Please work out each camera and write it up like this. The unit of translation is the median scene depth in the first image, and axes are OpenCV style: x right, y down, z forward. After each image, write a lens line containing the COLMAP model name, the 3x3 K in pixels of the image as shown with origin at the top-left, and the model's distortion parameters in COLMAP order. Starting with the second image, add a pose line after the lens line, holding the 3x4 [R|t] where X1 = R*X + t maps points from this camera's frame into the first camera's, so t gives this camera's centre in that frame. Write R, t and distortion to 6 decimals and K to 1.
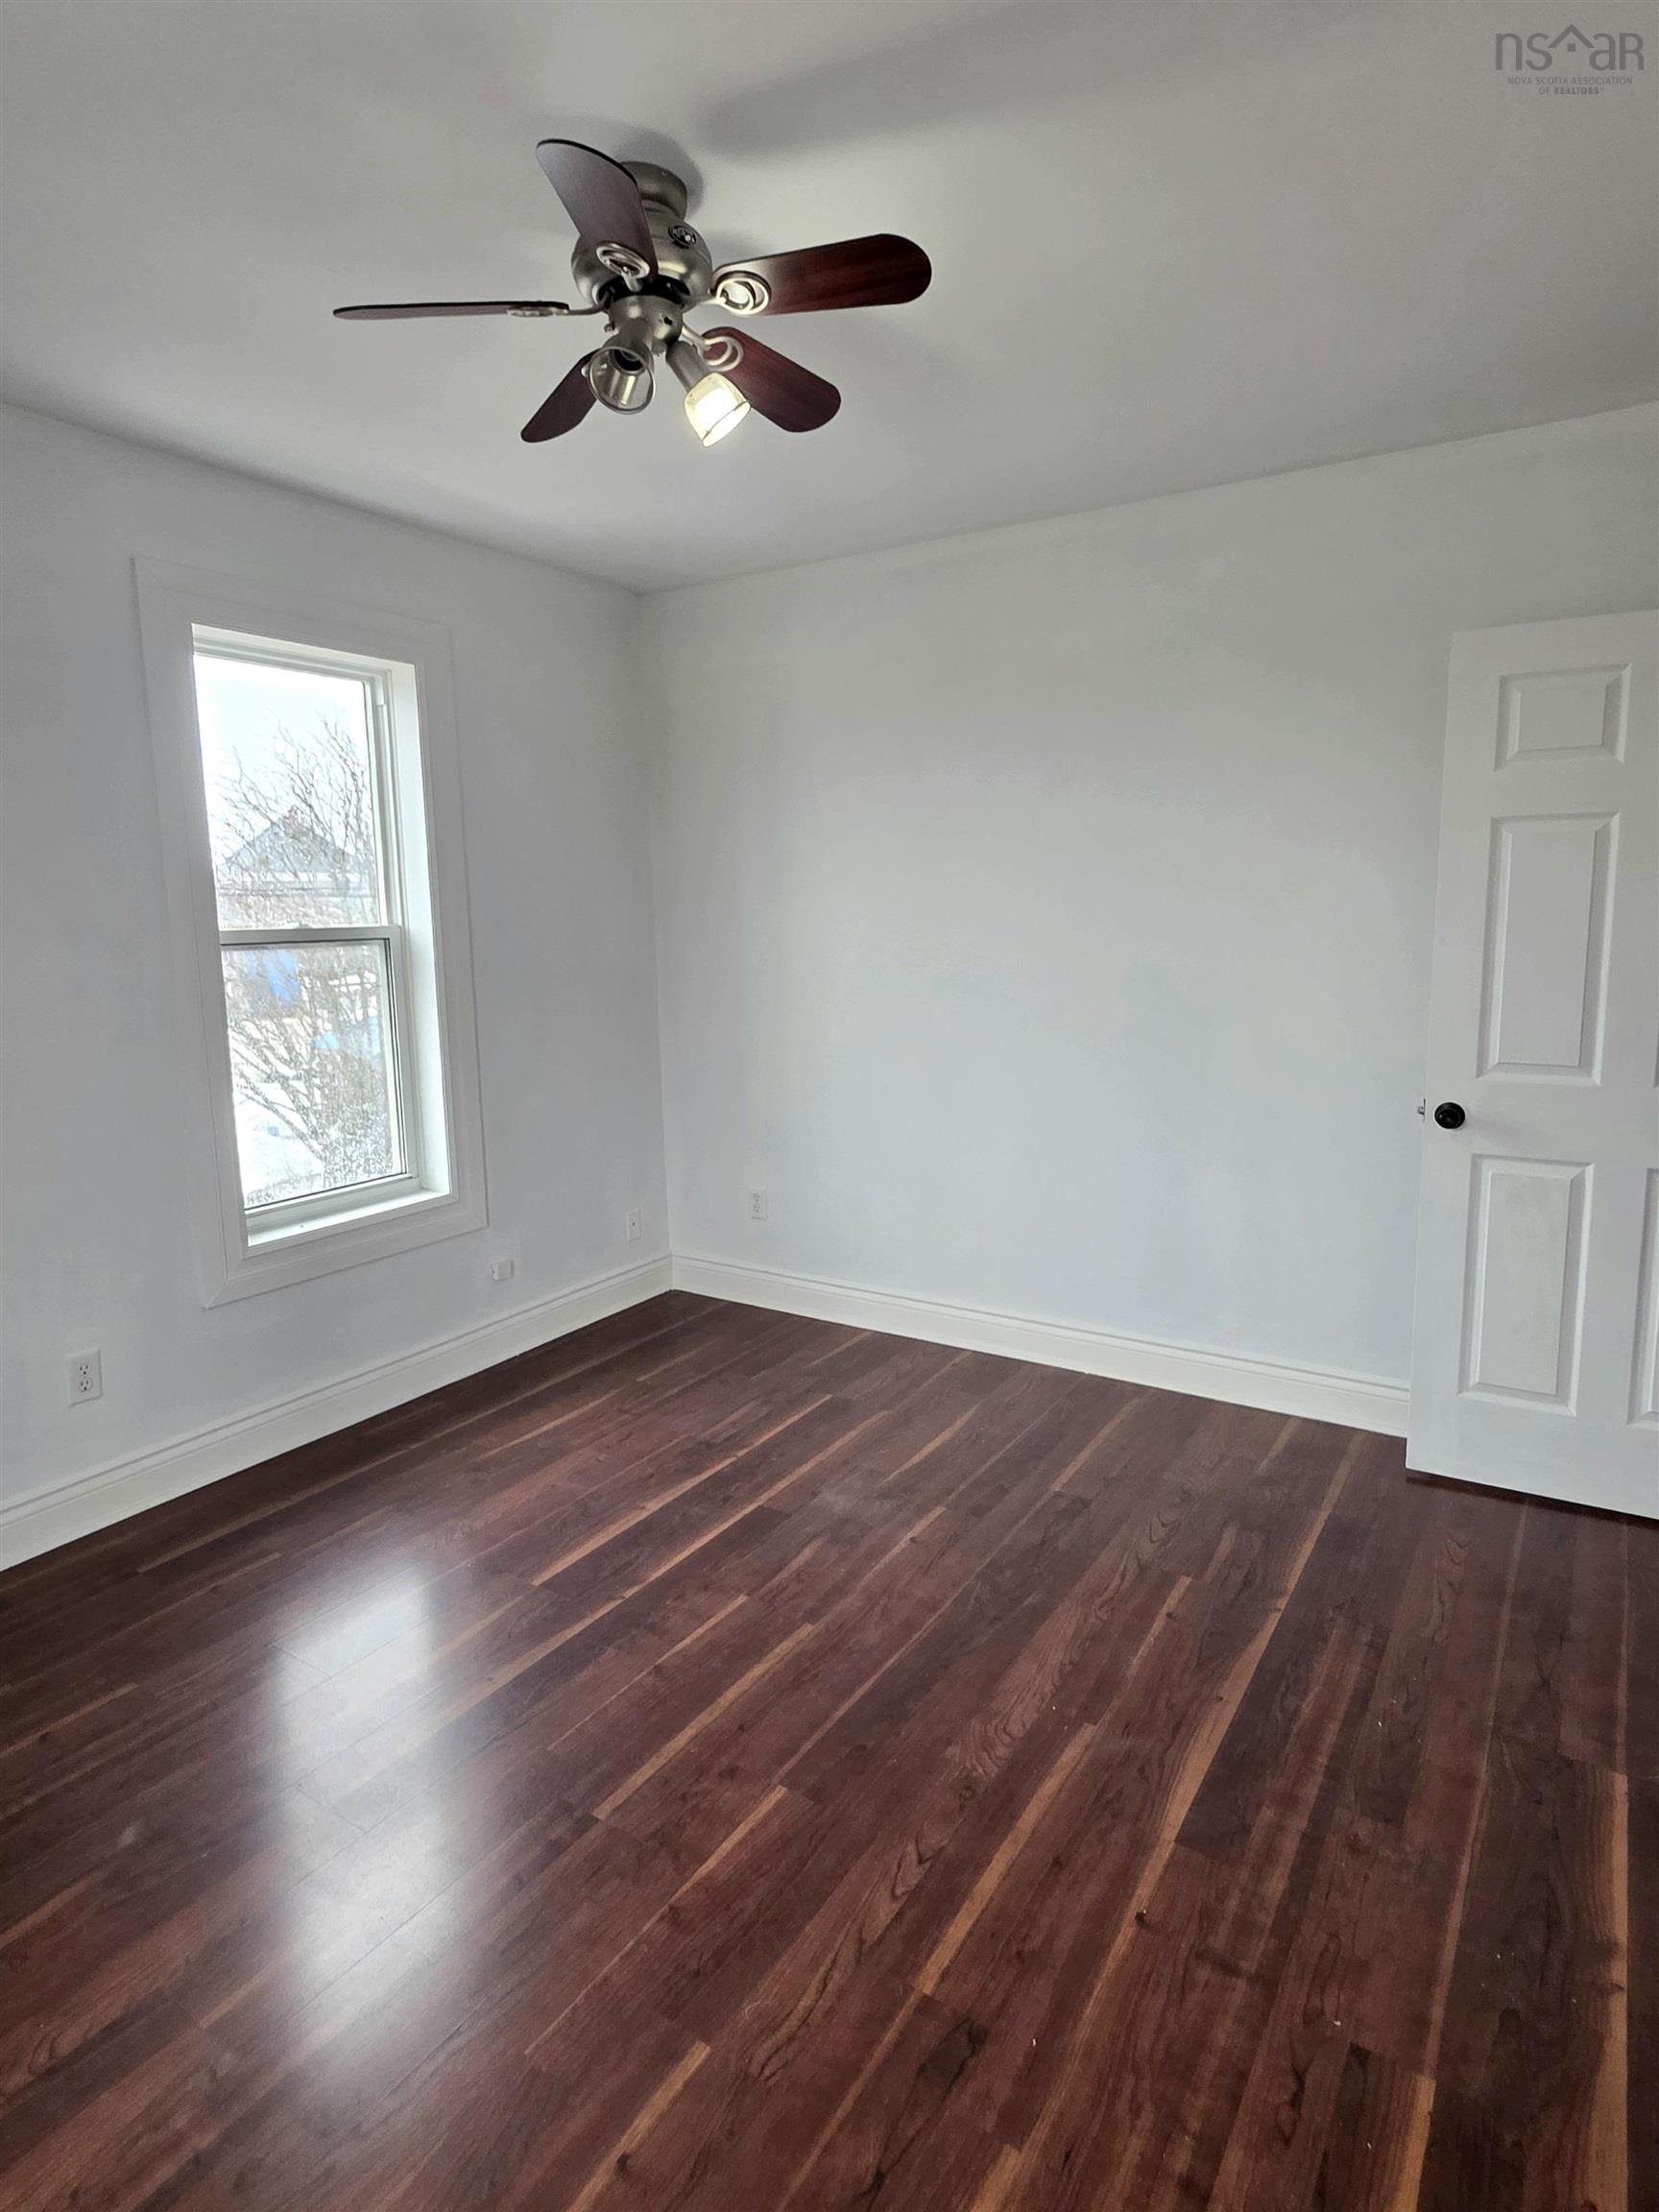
lens RADIAL K [[1204.9, 0, 829.5], [0, 1204.9, 1106.0], [0, 0, 1]] dist [0.001078, -0.000020]
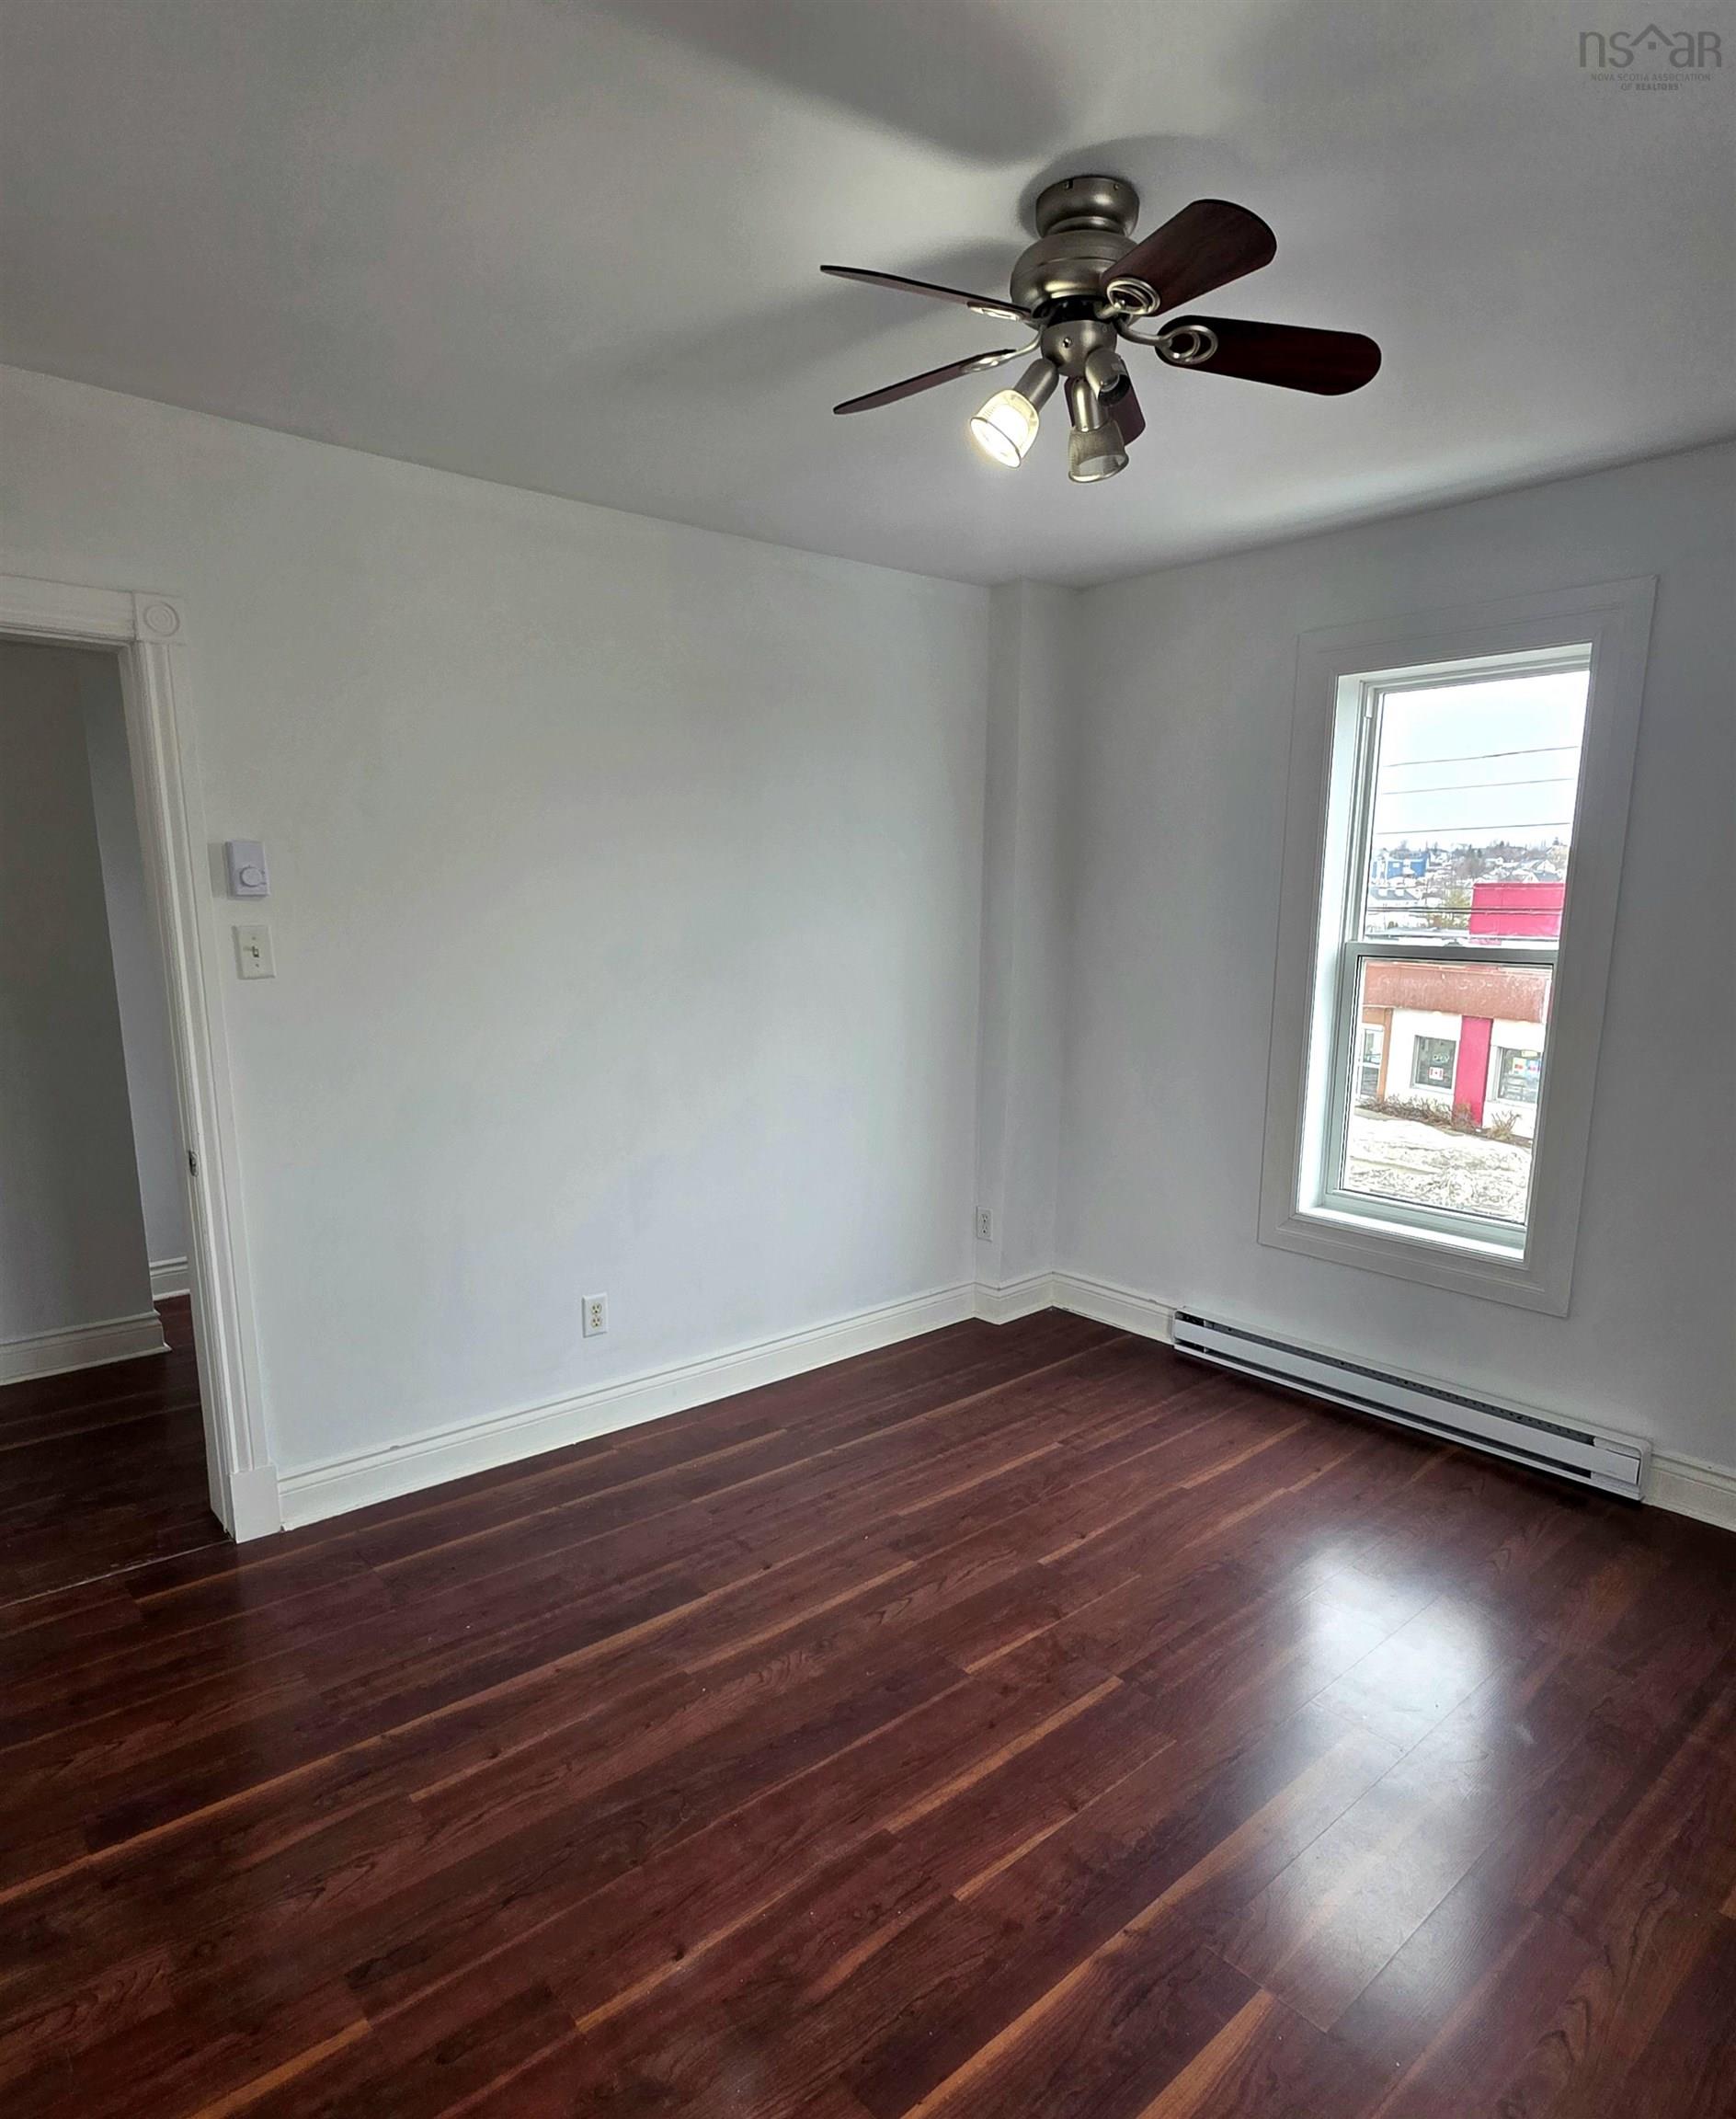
lens RADIAL K [[1246.7, 0, 868.0], [0, 1246.7, 1059.5], [0, 0, 1]] dist [0.001259, 0.000343]
pose [[-0.960431, -0.022748, 0.277586, -0.279875], [0.059414, 0.956984, 0.283992, -0.388136], [-0.272106, 0.289247, -0.917766, 2.015687]]
